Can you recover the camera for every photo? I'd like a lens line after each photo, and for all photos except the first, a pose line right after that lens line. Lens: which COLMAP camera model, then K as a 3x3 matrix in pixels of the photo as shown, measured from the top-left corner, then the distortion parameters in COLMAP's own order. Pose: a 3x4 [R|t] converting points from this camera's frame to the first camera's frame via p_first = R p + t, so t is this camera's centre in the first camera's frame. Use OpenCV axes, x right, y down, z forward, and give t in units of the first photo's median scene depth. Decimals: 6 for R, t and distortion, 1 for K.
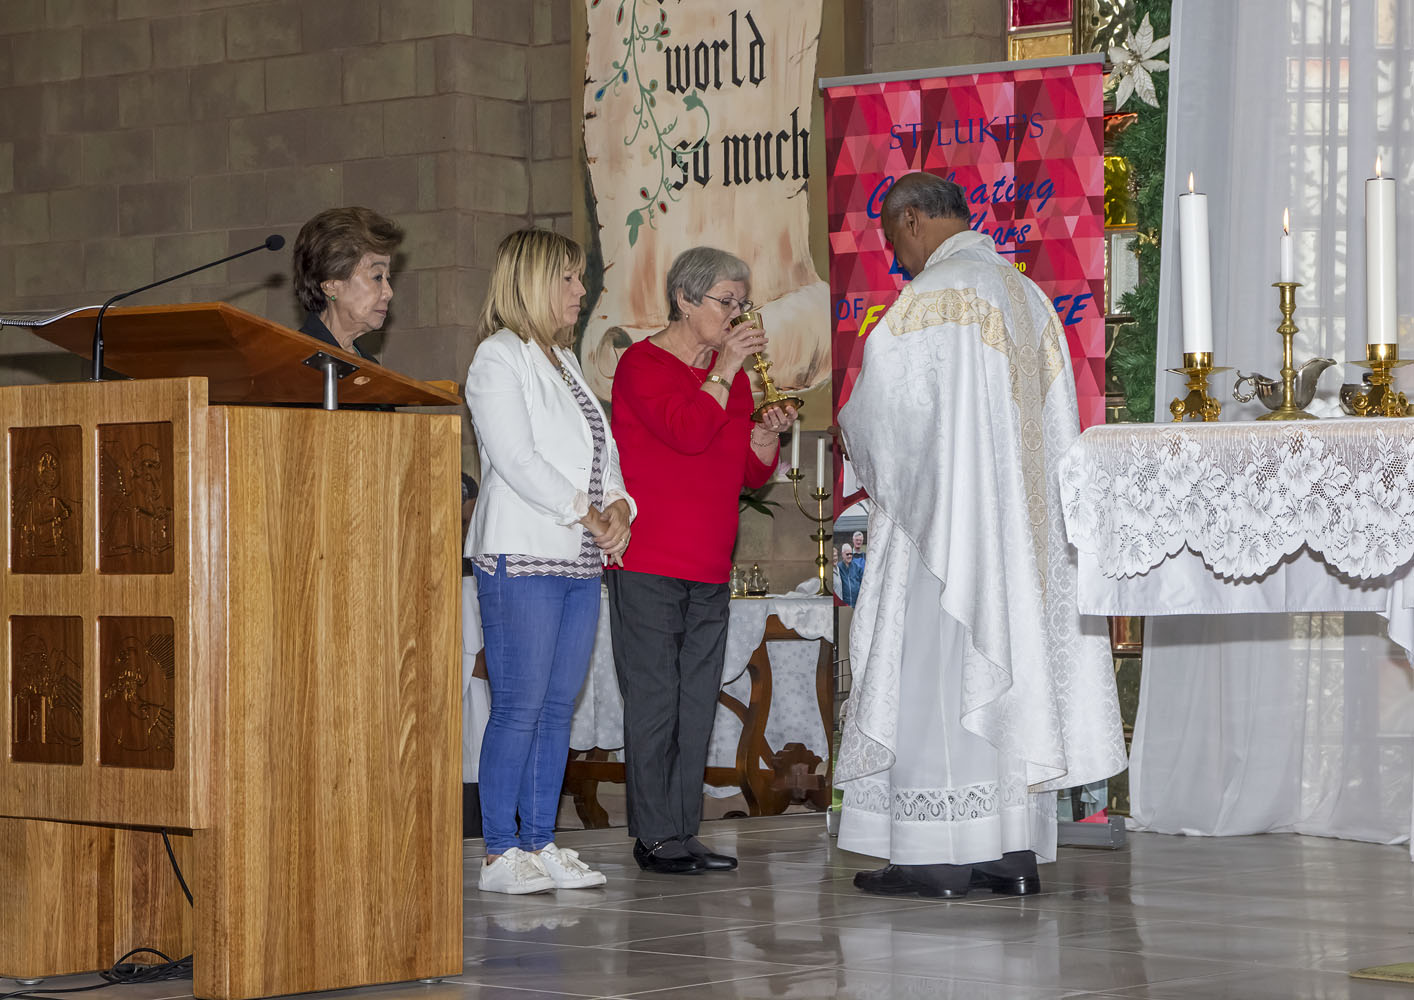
lens RADIAL K [[3978.4, 0, 707.0], [0, 3978.4, 500.0], [0, 0, 1]] dist [0.235569, 0.203435]
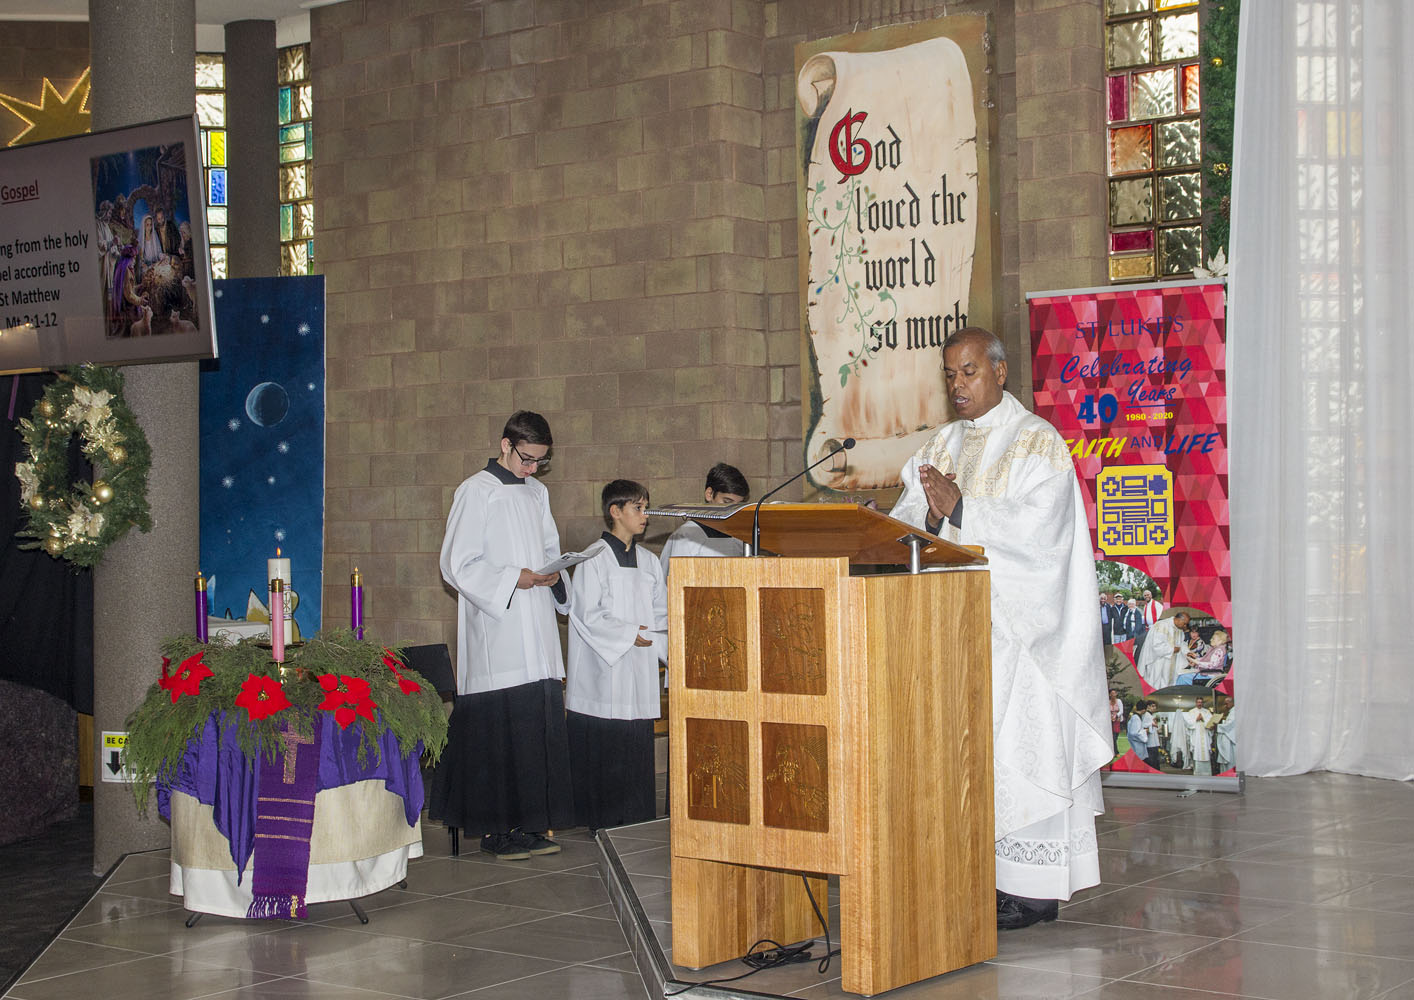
lens RADIAL K [[2290.7, 0, 746.7], [0, 2290.7, 462.3], [0, 0, 1]] dist [0.043836, 0.159302]
pose [[0.997123, -0.017453, 0.073768, -0.150334], [0.017248, 0.999845, 0.003404, -0.046304], [-0.073816, -0.002122, 0.997270, 0.128308]]
